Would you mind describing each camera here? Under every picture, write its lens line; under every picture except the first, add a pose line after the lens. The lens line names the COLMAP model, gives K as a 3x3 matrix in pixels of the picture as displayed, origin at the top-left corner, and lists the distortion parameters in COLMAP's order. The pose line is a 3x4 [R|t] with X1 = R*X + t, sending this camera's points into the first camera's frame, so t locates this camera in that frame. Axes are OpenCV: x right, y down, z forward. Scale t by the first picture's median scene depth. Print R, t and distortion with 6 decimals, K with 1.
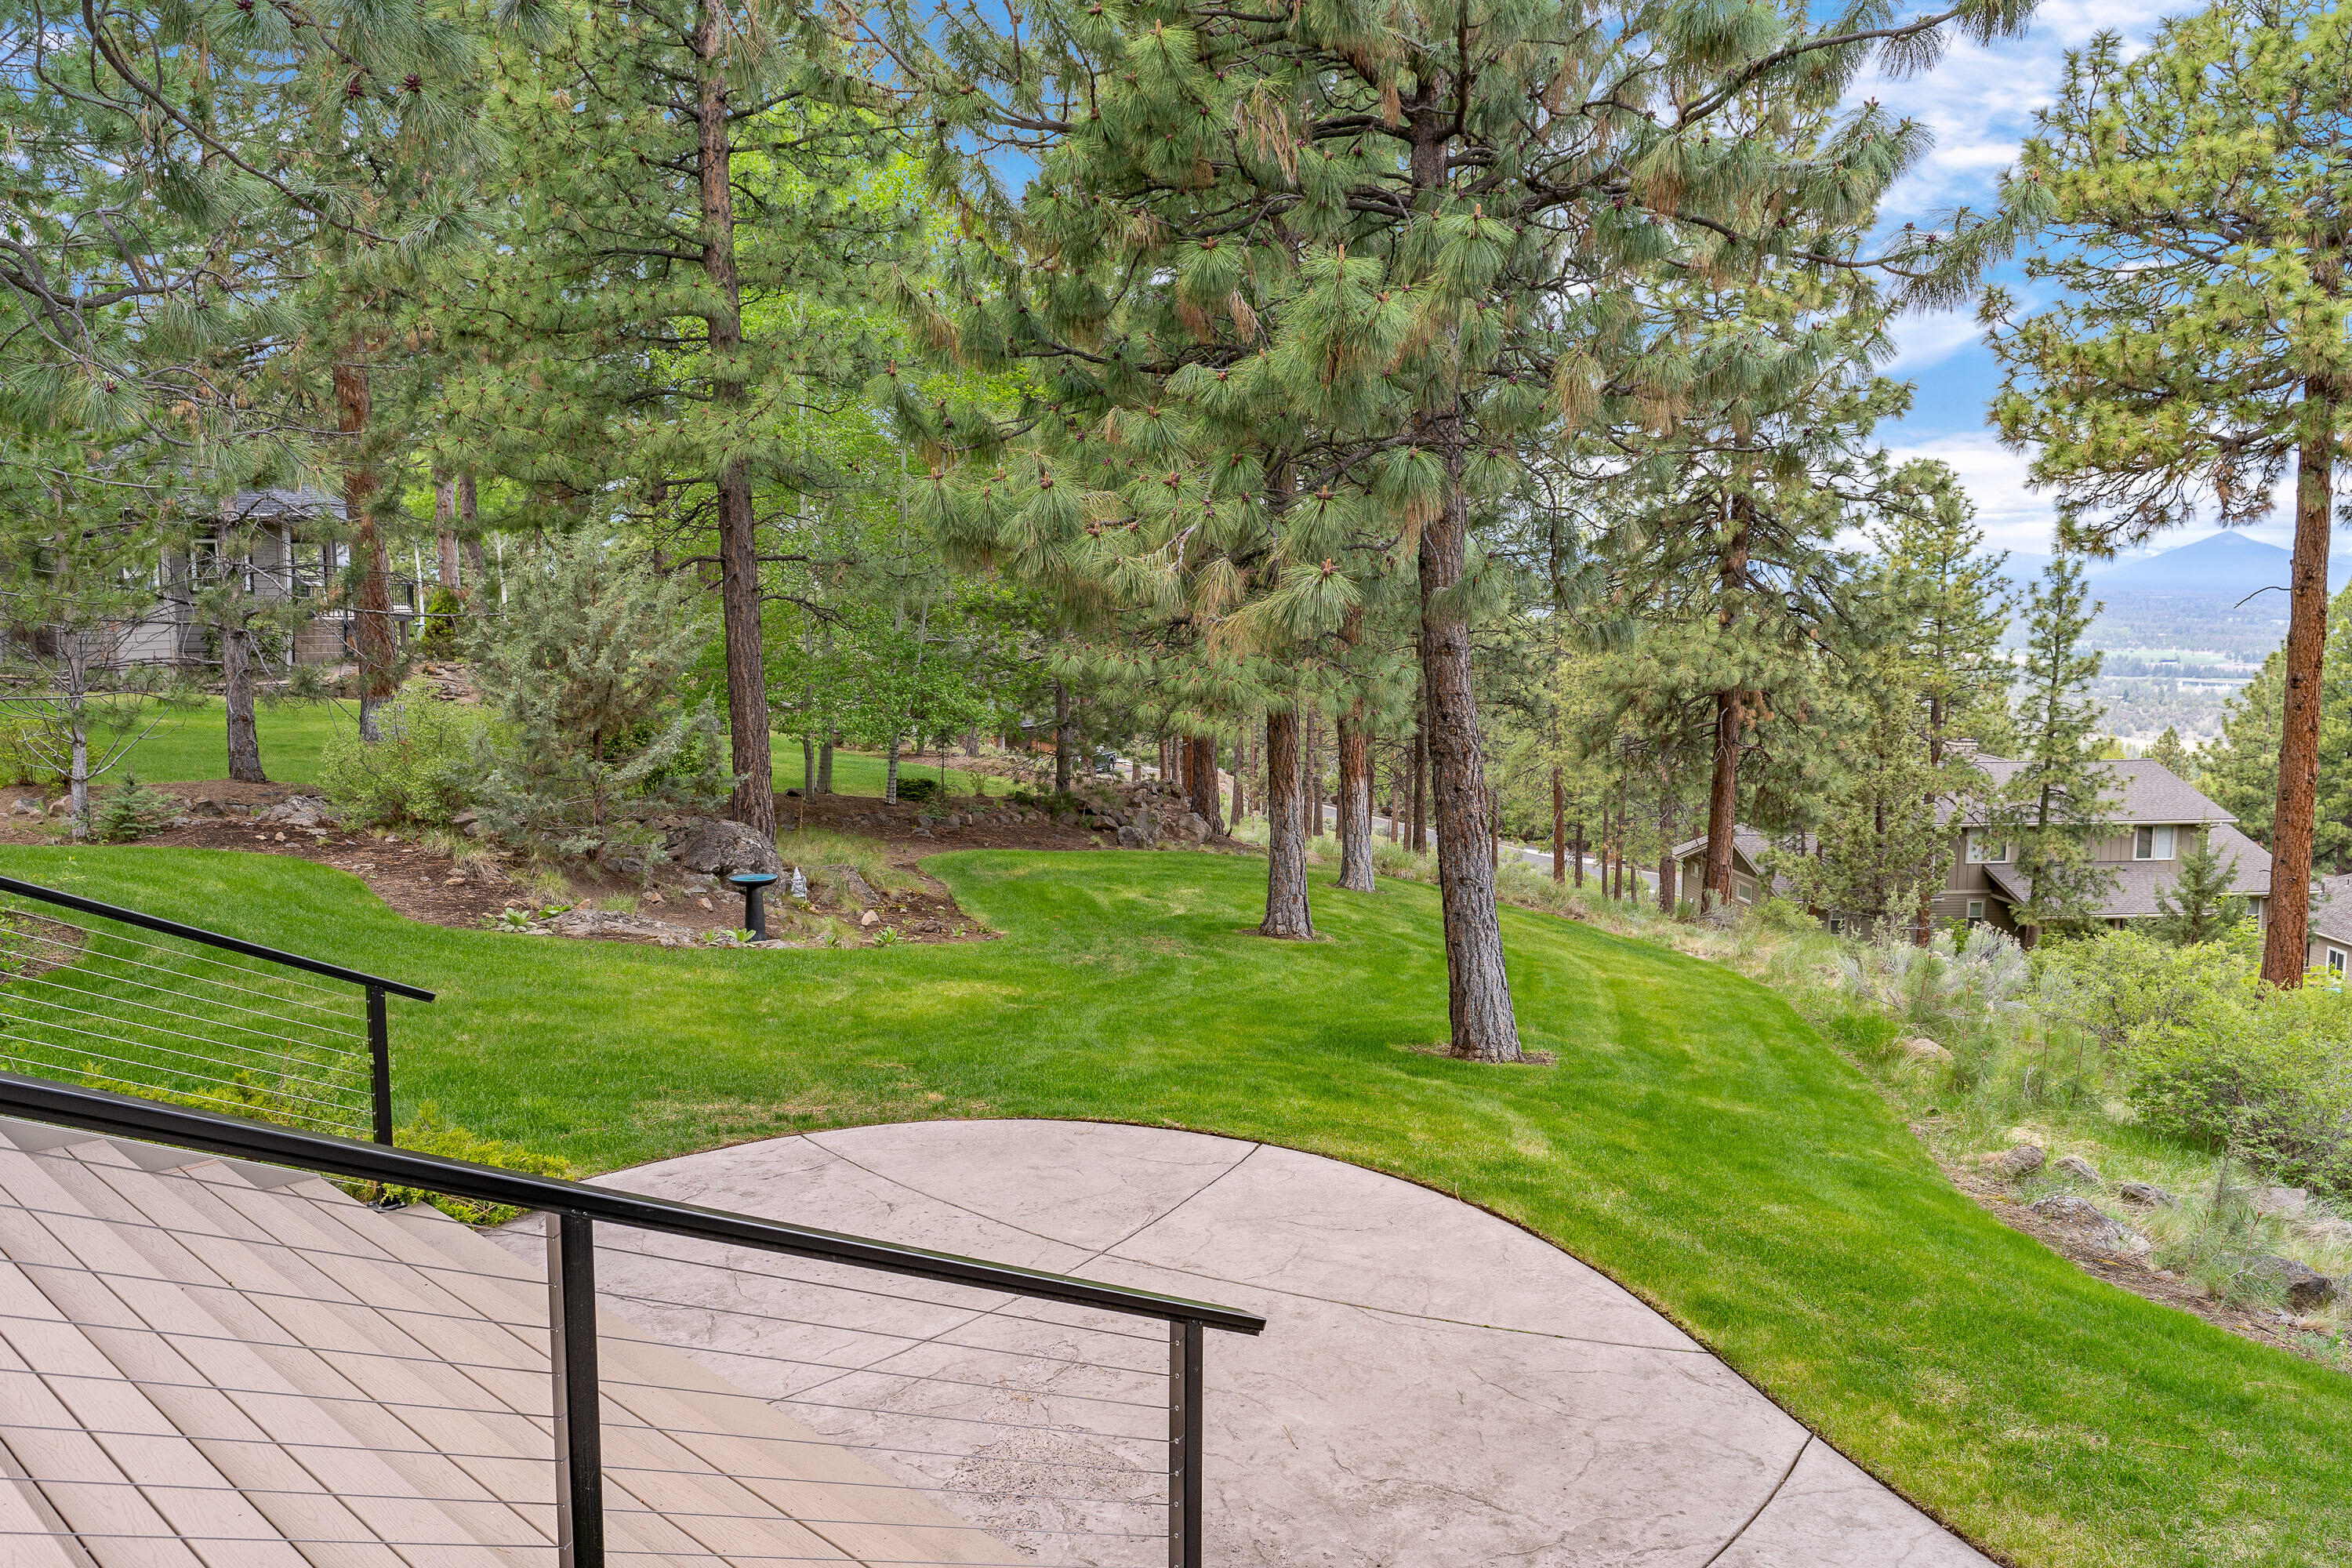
lens RADIAL K [[1816.9, 0, 1176.0], [0, 1816.9, 784.0], [0, 0, 1]] dist [0.013308, -0.011357]
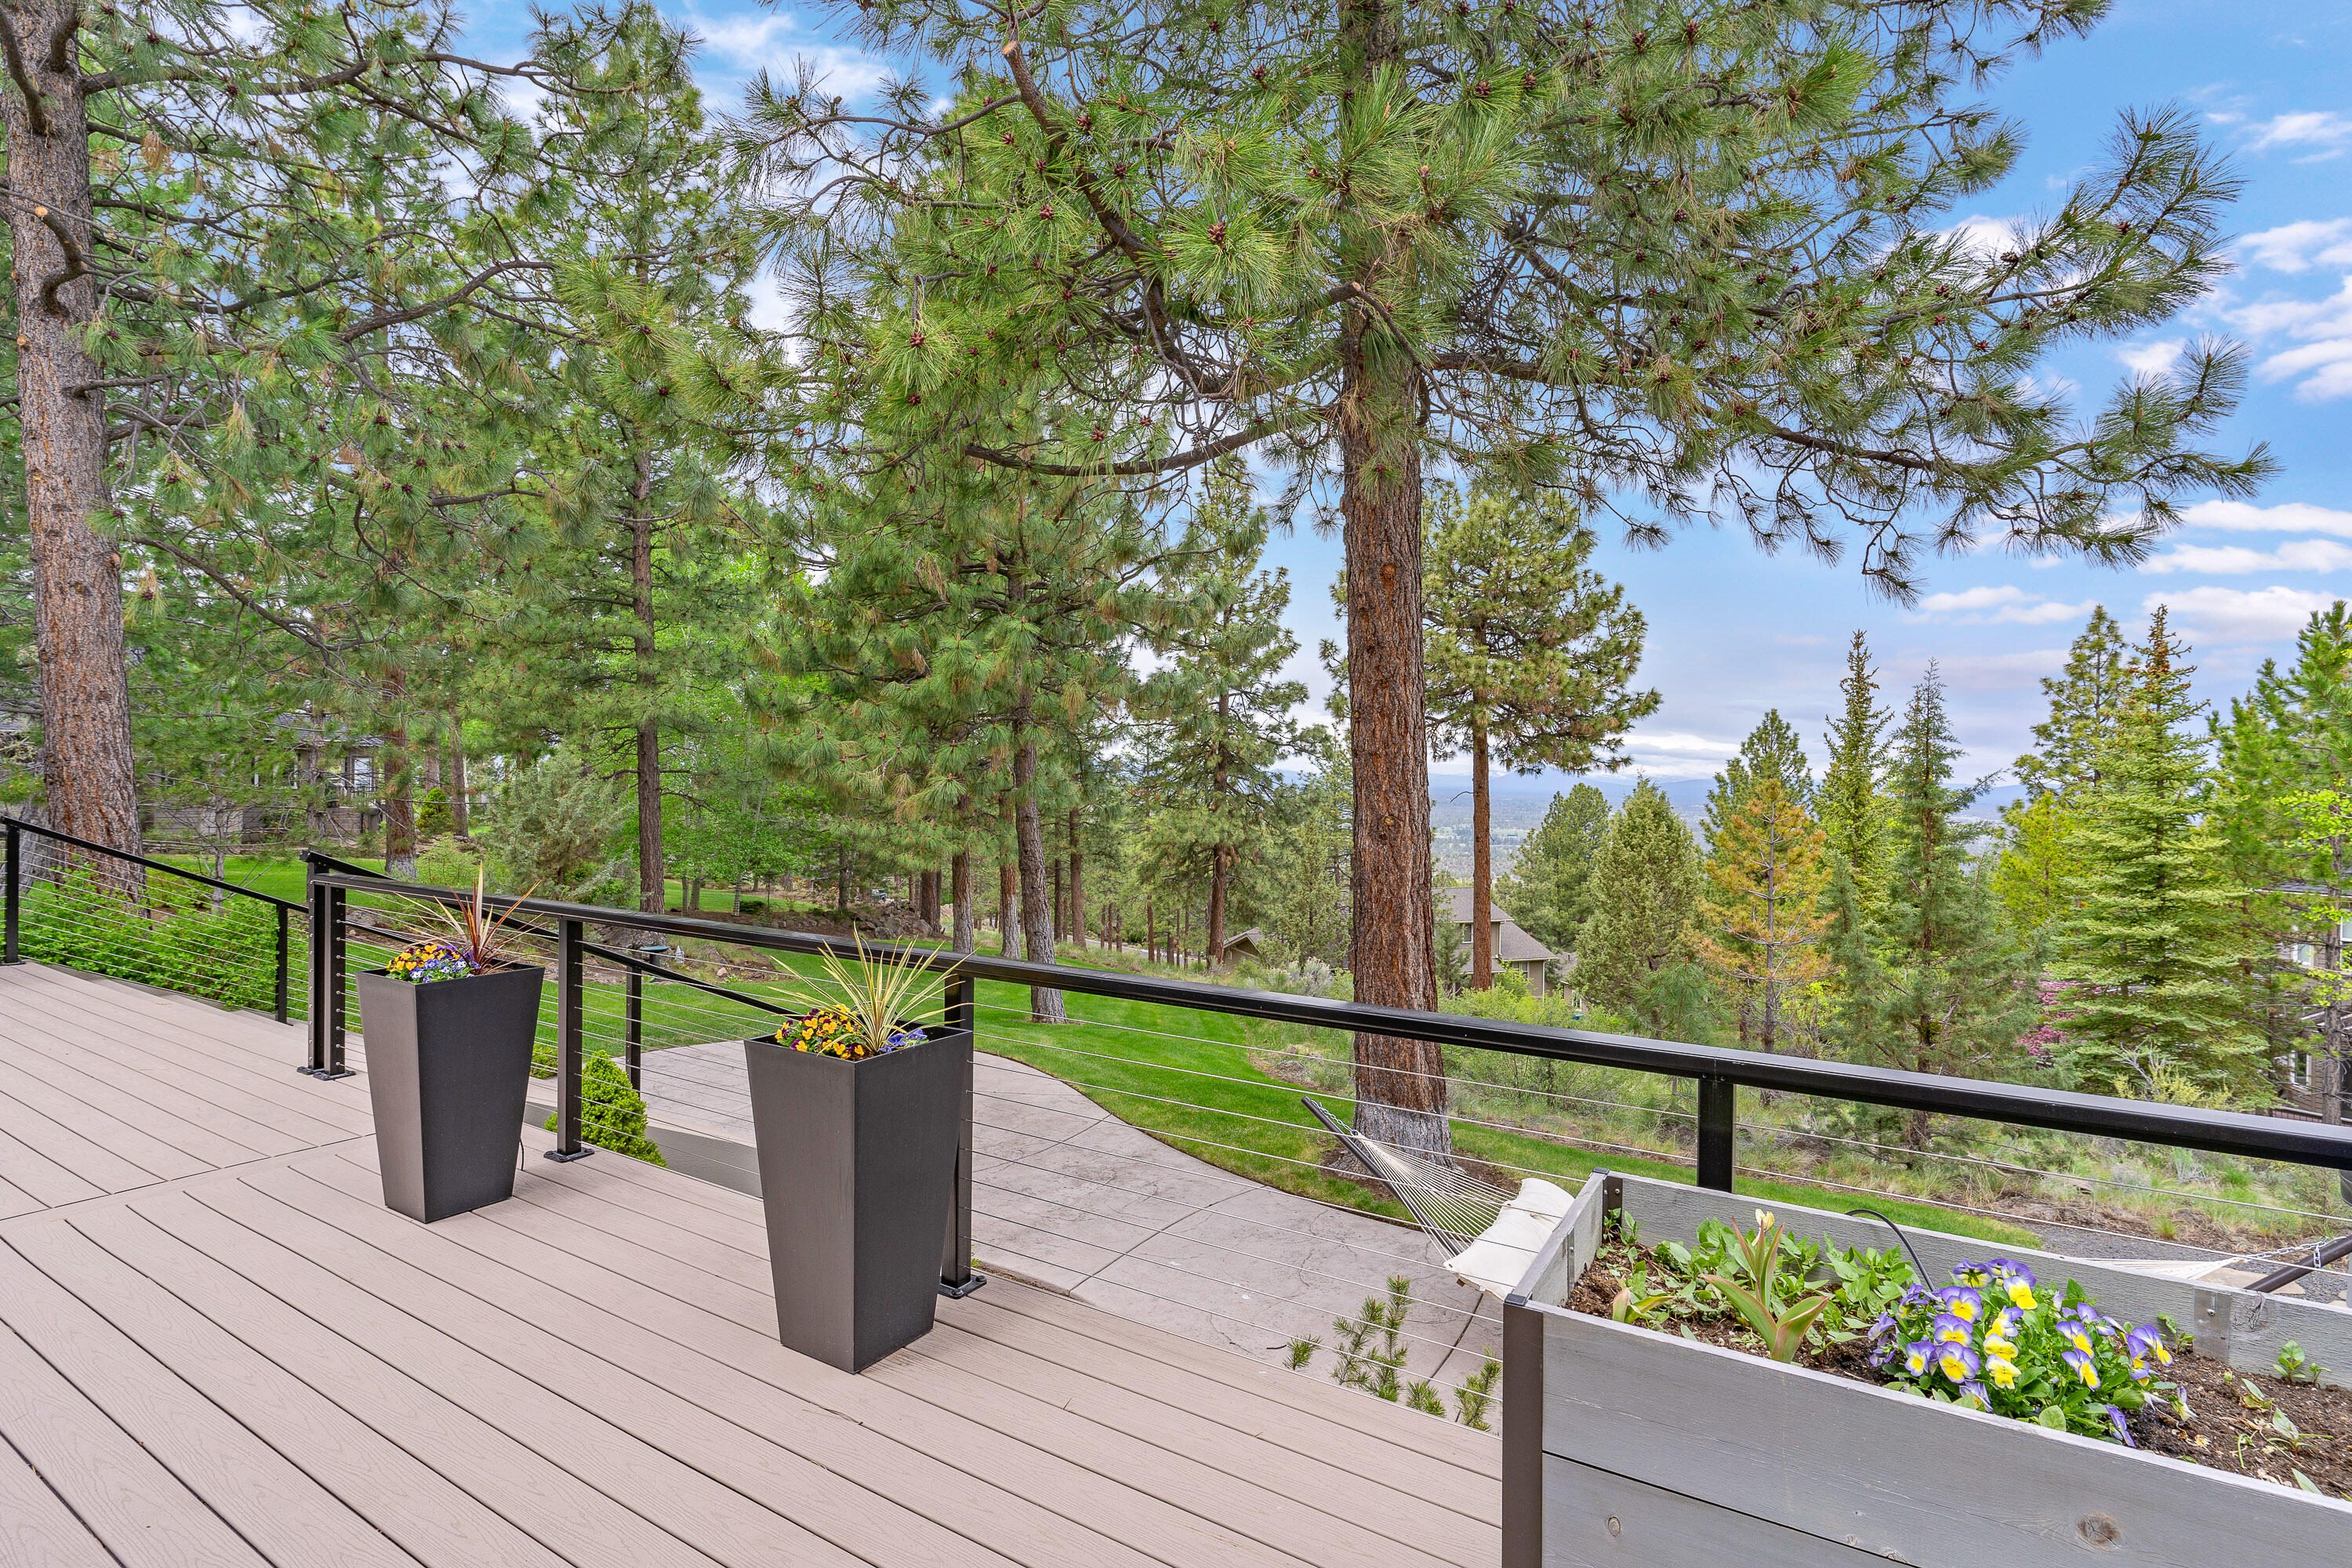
lens RADIAL K [[1152.8, 0, 1176.0], [0, 1152.8, 784.0], [0, 0, 1]] dist [0.003850, 0.000073]
pose [[0.978440, 0.005918, 0.206447, 0.028911], [0.017688, 0.993516, -0.112312, 0.022802], [-0.205773, 0.113542, 0.971991, -0.189685]]
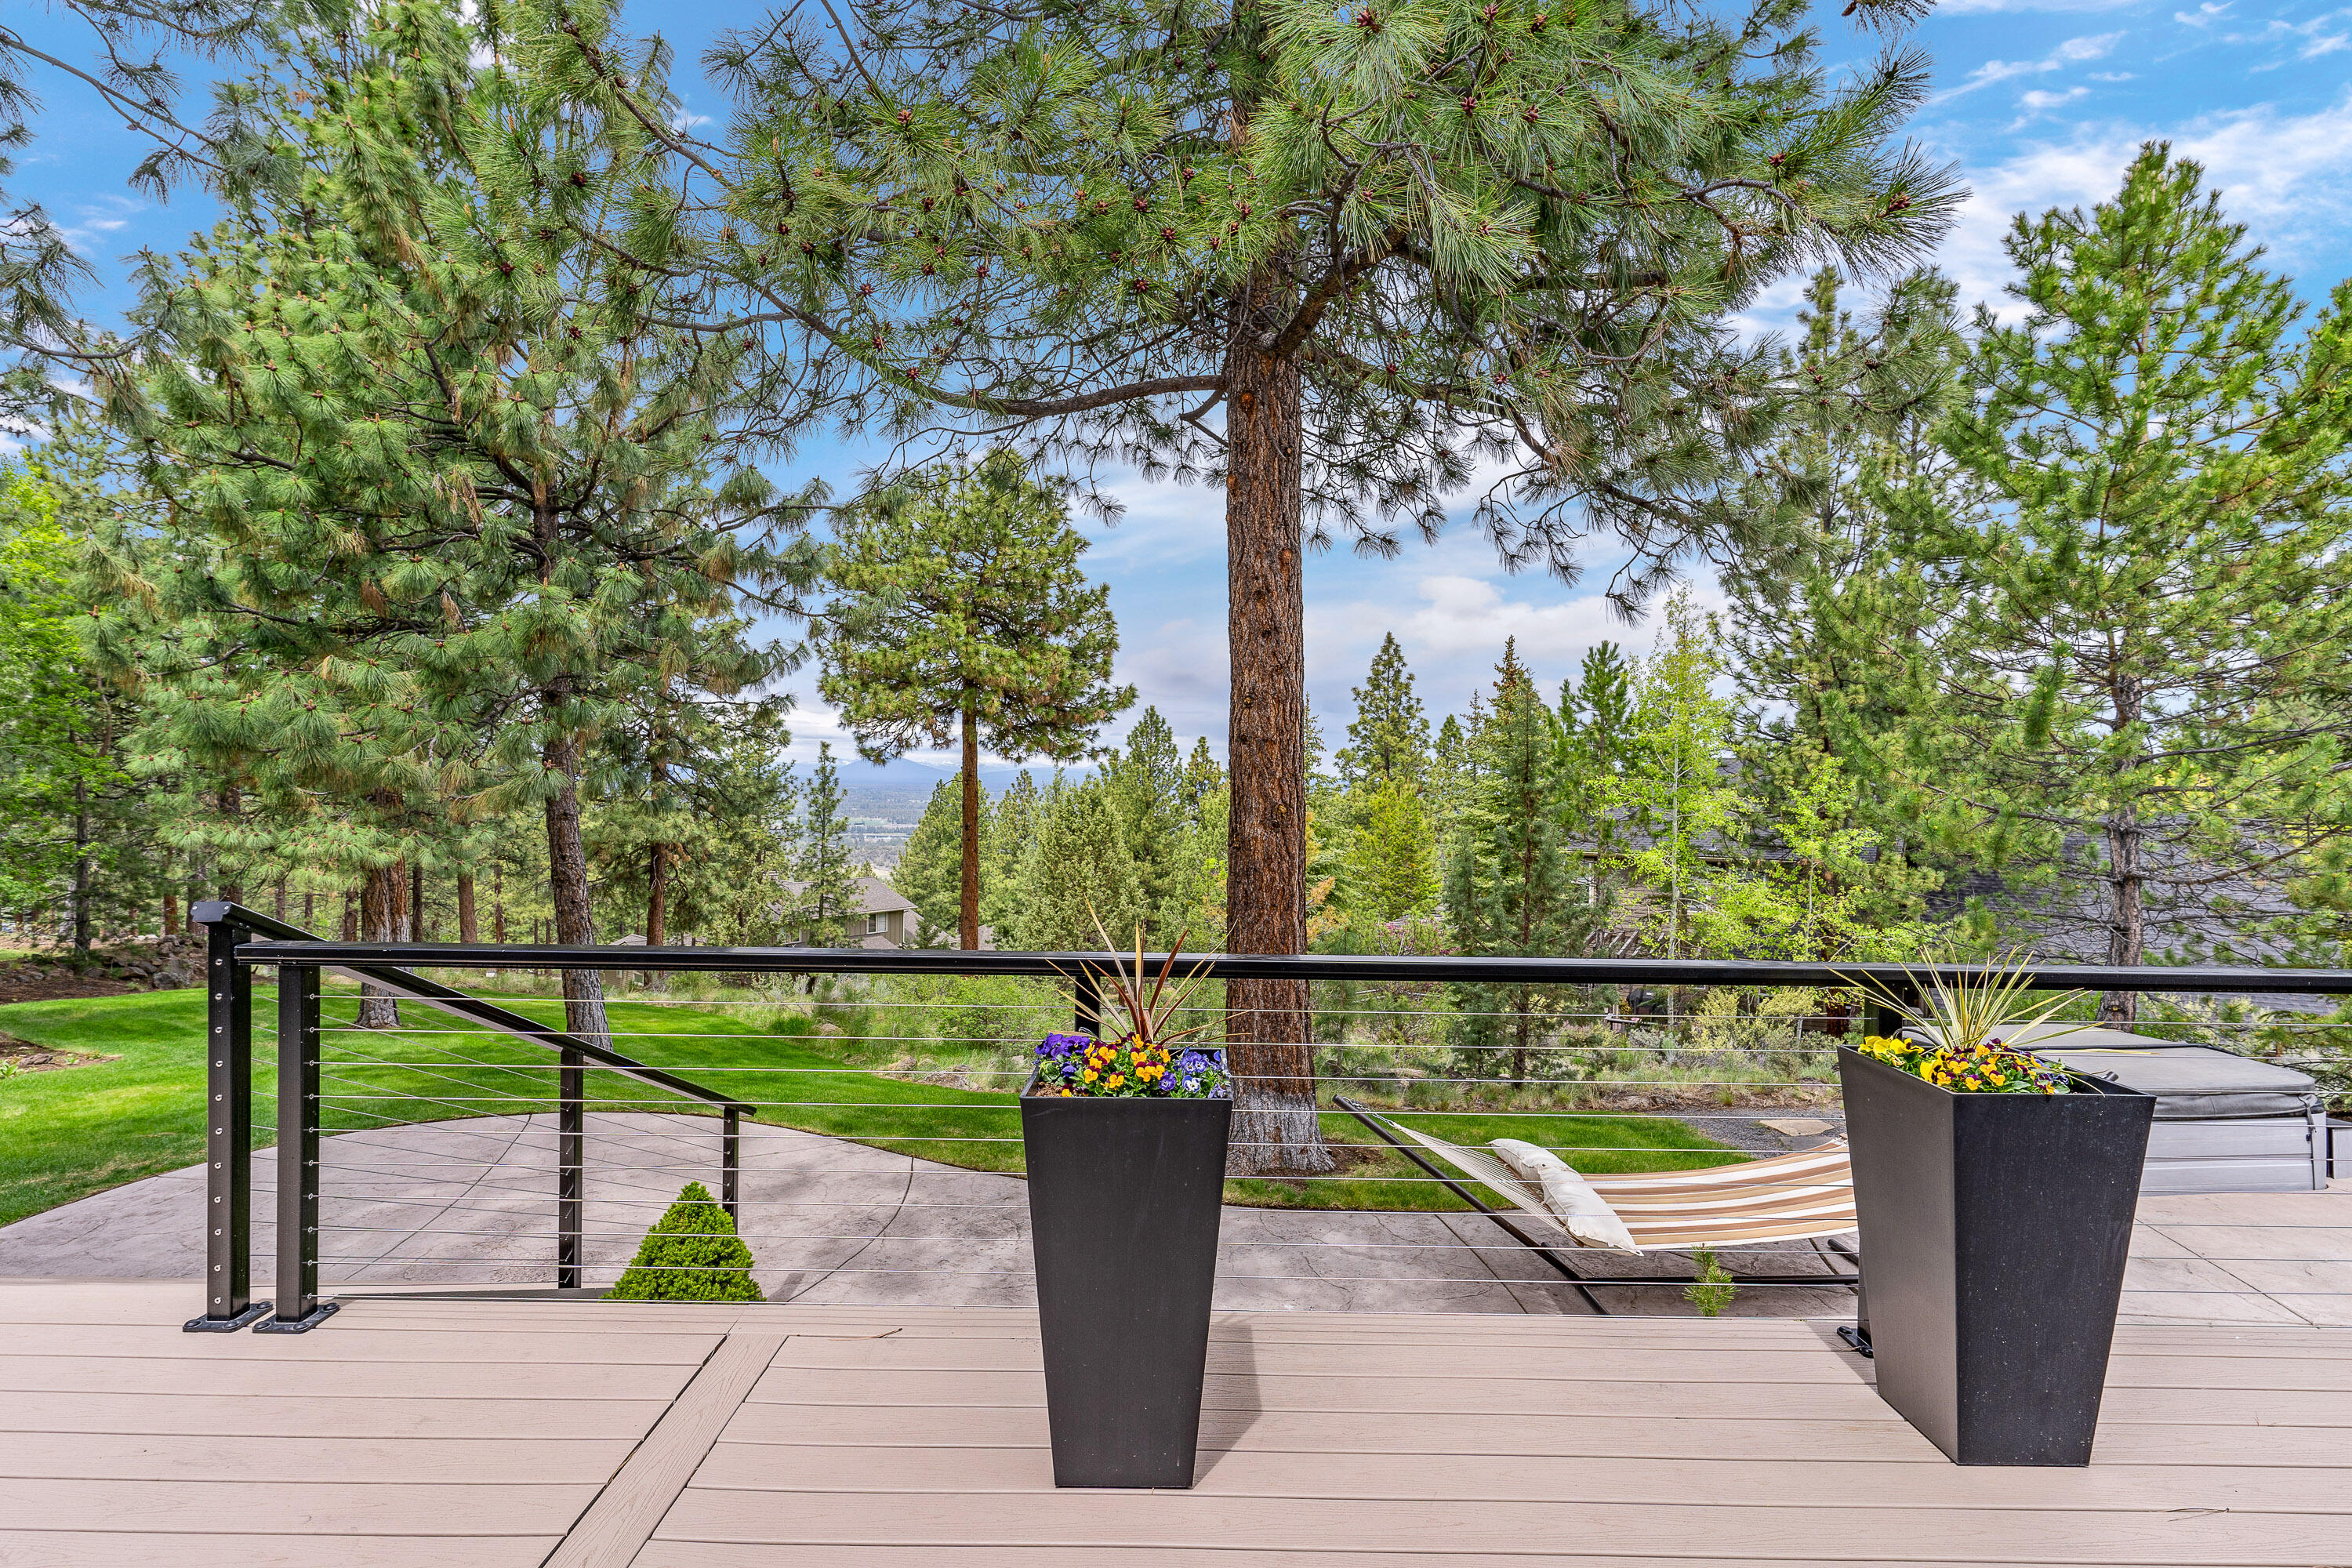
lens RADIAL K [[1152.8, 0, 1176.0], [0, 1152.8, 784.0], [0, 0, 1]] dist [0.003850, 0.000073]
pose [[0.717850, -0.002621, 0.696193, -0.113243], [0.076601, 0.994219, -0.075242, 0.010873], [-0.691971, 0.107342, 0.713901, -0.076424]]
